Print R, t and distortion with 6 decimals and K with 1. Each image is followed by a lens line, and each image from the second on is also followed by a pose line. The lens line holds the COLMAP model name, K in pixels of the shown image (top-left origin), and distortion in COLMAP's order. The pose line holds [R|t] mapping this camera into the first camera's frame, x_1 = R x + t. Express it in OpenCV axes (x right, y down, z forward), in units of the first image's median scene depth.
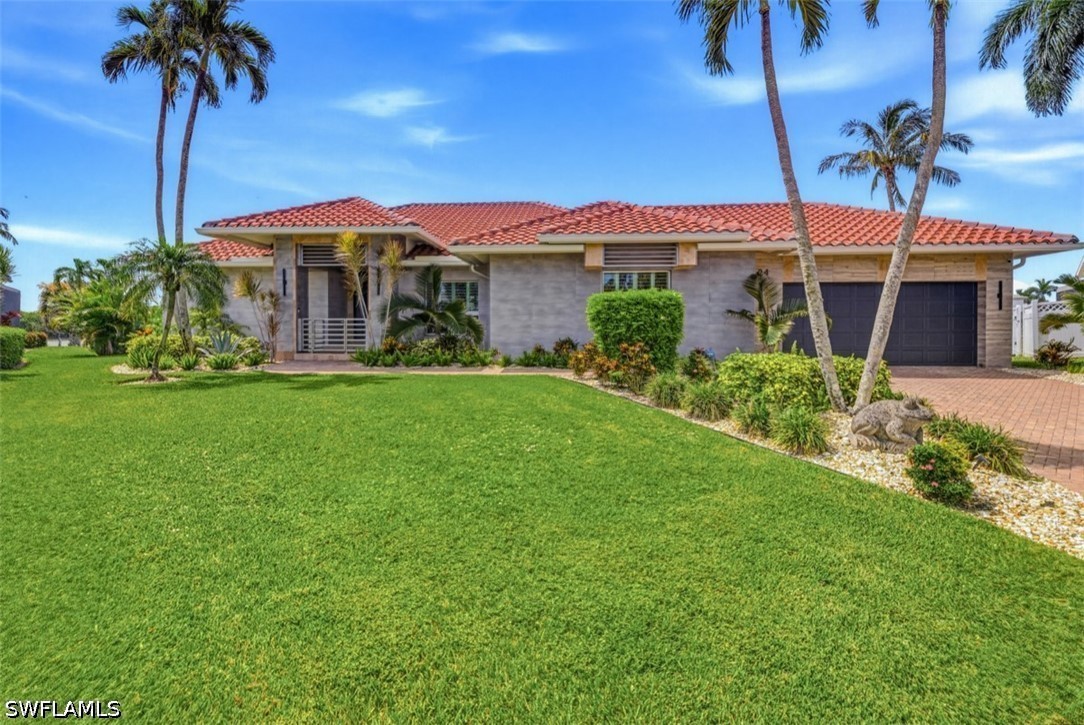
lens RADIAL K [[487.4, 0, 543.5], [0, 487.4, 335.7], [0, 0, 1]] dist [-0.001347, -0.000305]
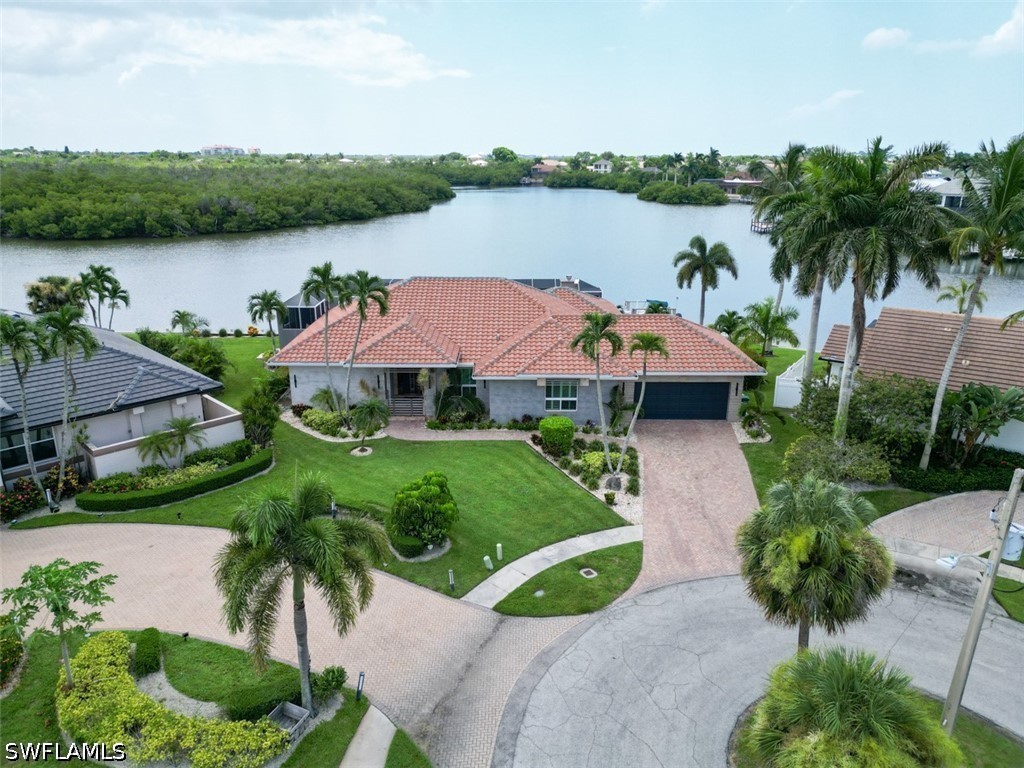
lens RADIAL K [[744.2, 0, 512.0], [0, 744.2, 384.0], [0, 0, 1]] dist [0.070457, -0.058949]
pose [[0.998090, -0.015202, 0.059882, -0.200870], [-0.001355, 0.963634, 0.267223, -0.932055], [-0.061767, -0.266794, 0.961772, -1.936529]]
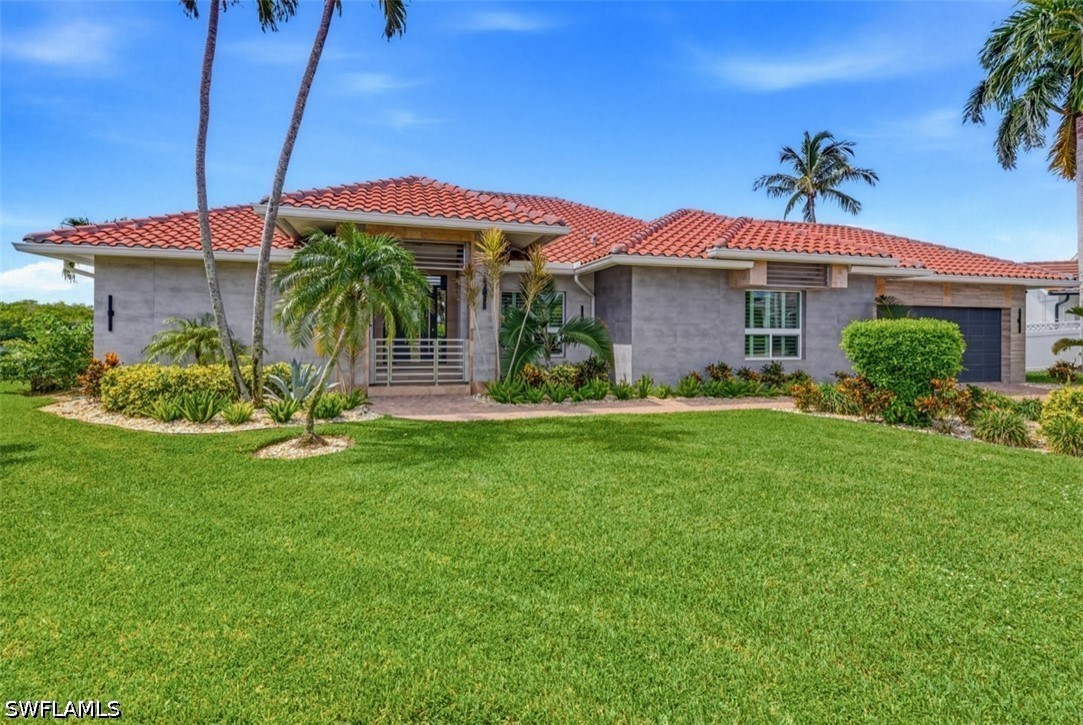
lens RADIAL K [[528.5, 0, 544.1], [0, 528.5, 336.8], [0, 0, 1]] dist [-0.001597, -0.000177]
pose [[0.944608, 0.002099, 0.328193, -0.553568], [-0.000823, 0.999992, -0.004026, -0.037949], [-0.328198, 0.003533, 0.944602, 0.178927]]
